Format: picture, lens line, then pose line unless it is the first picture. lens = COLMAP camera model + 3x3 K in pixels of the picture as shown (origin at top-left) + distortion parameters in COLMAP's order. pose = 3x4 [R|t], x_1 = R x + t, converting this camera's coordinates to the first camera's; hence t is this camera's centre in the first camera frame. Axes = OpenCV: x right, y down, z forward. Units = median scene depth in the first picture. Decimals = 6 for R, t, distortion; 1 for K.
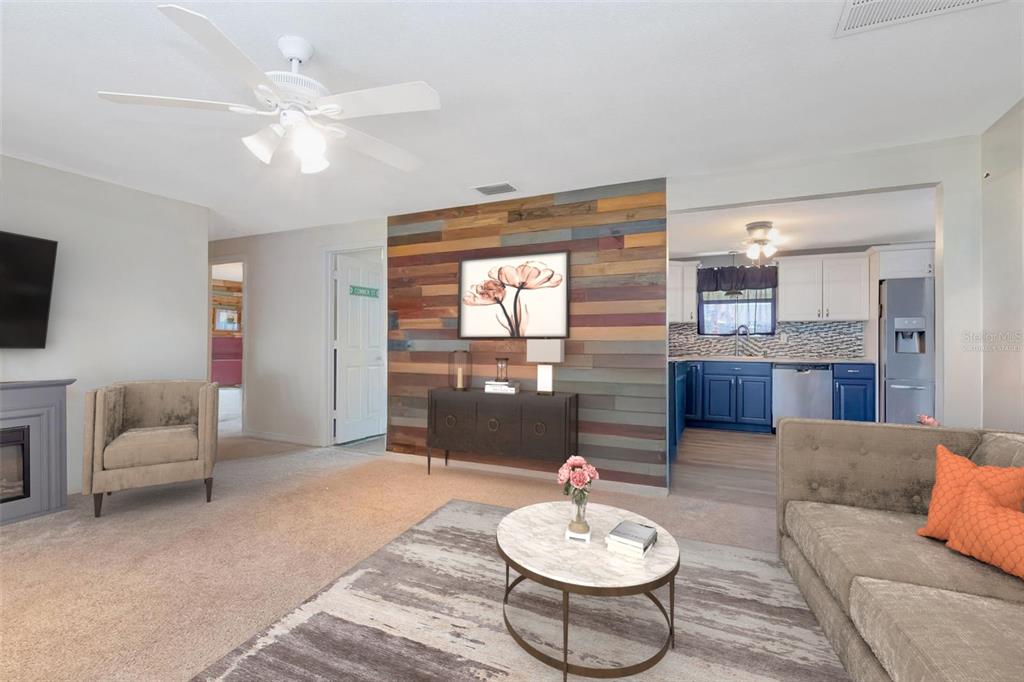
lens RADIAL K [[477.3, 0, 509.9], [0, 477.3, 341.7], [0, 0, 1]] dist [-0.001681, 0.000197]
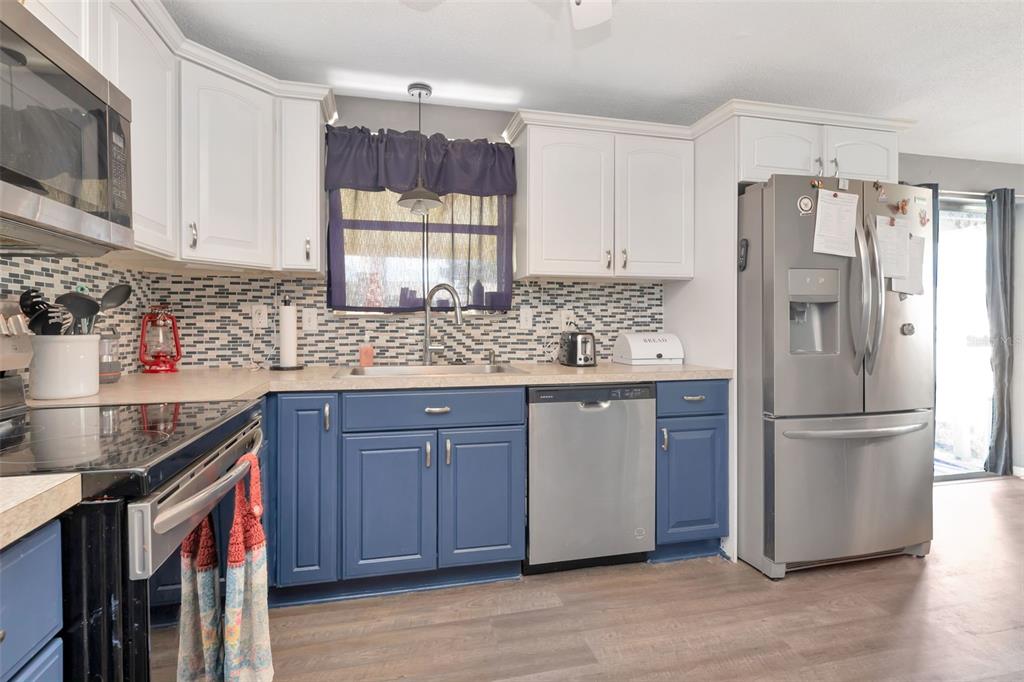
lens RADIAL K [[520.3, 0, 508.4], [0, 520.3, 325.9], [0, 0, 1]] dist [0.000119, -0.000076]
pose [[0.775723, -0.007528, 0.631028, 0.317131], [0.004484, 0.999969, 0.006417, -0.004368], [-0.631057, -0.002148, 0.775733, 0.768064]]
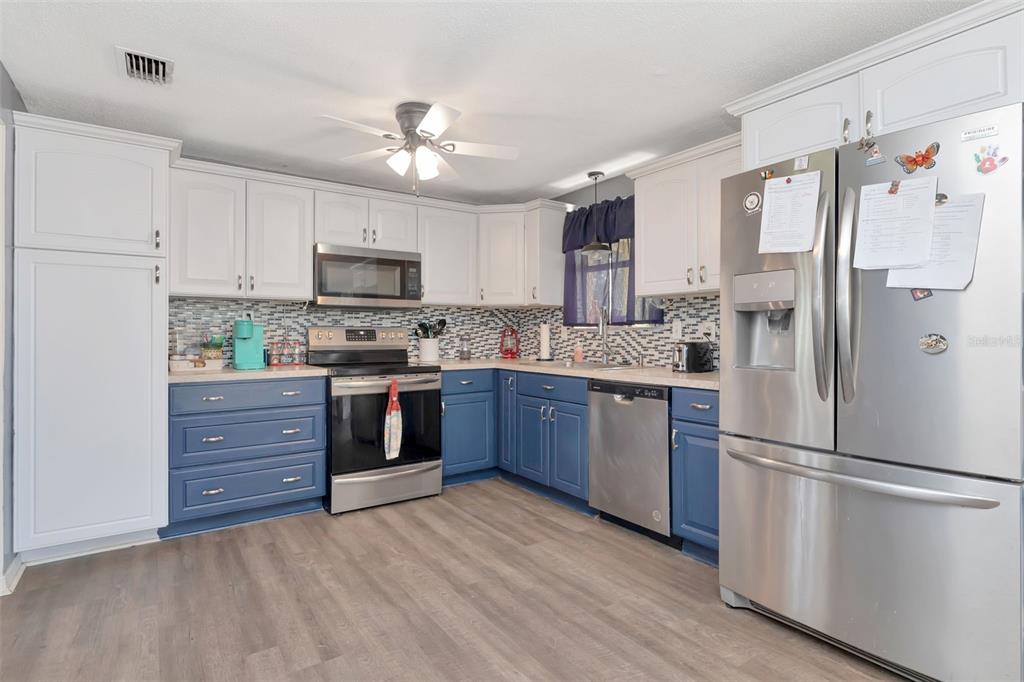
lens RADIAL K [[518.6, 0, 512.1], [0, 518.6, 332.4], [0, 0, 1]] dist [0.000881, 0.000068]
pose [[0.868509, -0.006406, -0.495632, 0.820799], [0.003674, 0.999972, -0.006487, -0.002261], [0.495659, 0.003813, 0.868509, 0.521669]]
